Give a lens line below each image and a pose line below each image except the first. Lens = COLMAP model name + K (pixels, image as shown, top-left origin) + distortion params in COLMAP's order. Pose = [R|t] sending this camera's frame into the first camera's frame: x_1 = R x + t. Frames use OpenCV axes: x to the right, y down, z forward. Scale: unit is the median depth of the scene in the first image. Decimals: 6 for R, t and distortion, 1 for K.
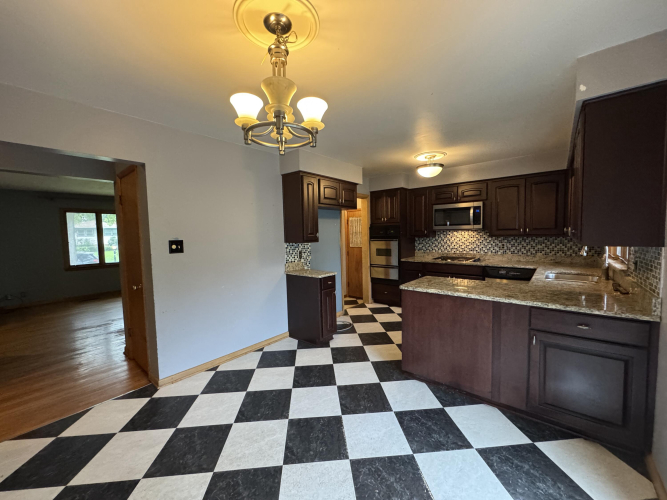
lens RADIAL K [[265.9, 0, 333.5], [0, 265.9, 250.0], [0, 0, 1]] dist [-0.002898, -0.000238]
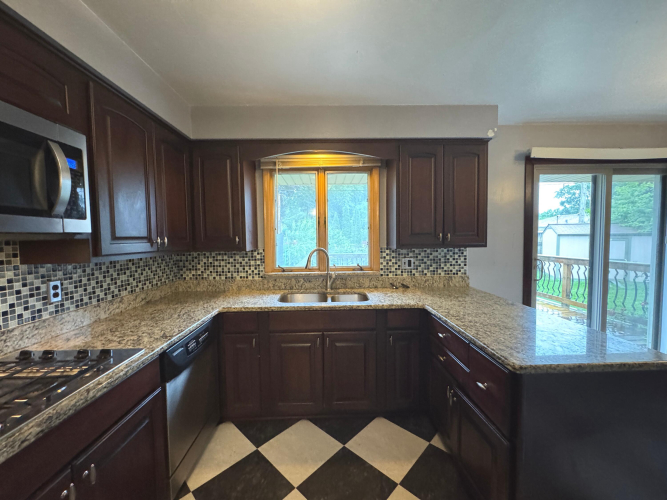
lens RADIAL K [[265.9, 0, 333.5], [0, 265.9, 250.0], [0, 0, 1]] dist [-0.002898, -0.000238]
pose [[-0.659241, -0.008162, 0.751887, 0.168539], [0.075009, 0.994240, 0.076559, -0.061303], [-0.748181, 0.106869, -0.654831, 0.921339]]
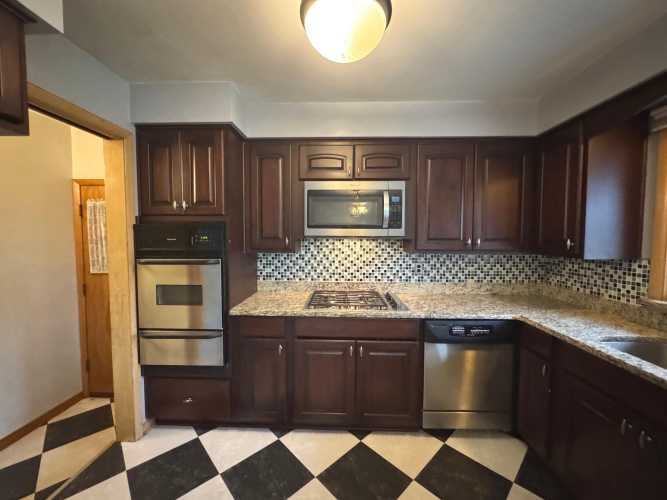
lens RADIAL K [[267.9, 0, 333.5], [0, 267.9, 250.0], [0, 0, 1]] dist [-0.002545, -0.000093]
pose [[0.783116, -0.010933, 0.621779, 0.140433], [0.020925, 0.999743, -0.008776, -0.050558], [-0.621523, 0.019883, 0.783144, 0.645332]]
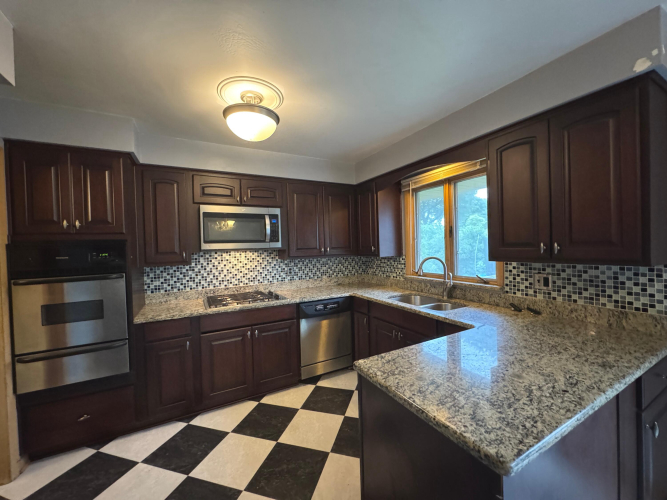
lens RADIAL K [[265.9, 0, 333.5], [0, 265.9, 250.0], [0, 0, 1]] dist [-0.002898, -0.000238]
pose [[0.368217, -0.006489, 0.929717, -0.023504], [0.080432, 0.996449, -0.024900, -0.043725], [-0.926254, 0.083947, 0.367431, 0.580219]]
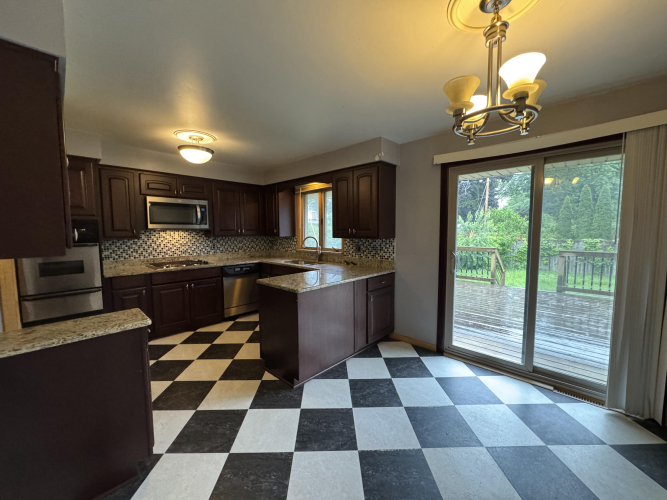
lens RADIAL K [[265.9, 0, 333.5], [0, 265.9, 250.0], [0, 0, 1]] dist [-0.002898, -0.000238]
pose [[0.066600, -0.057224, 0.996138, -0.350339], [0.066267, 0.996404, 0.052809, -0.022693], [-0.995577, 0.062494, 0.070152, 0.449324]]
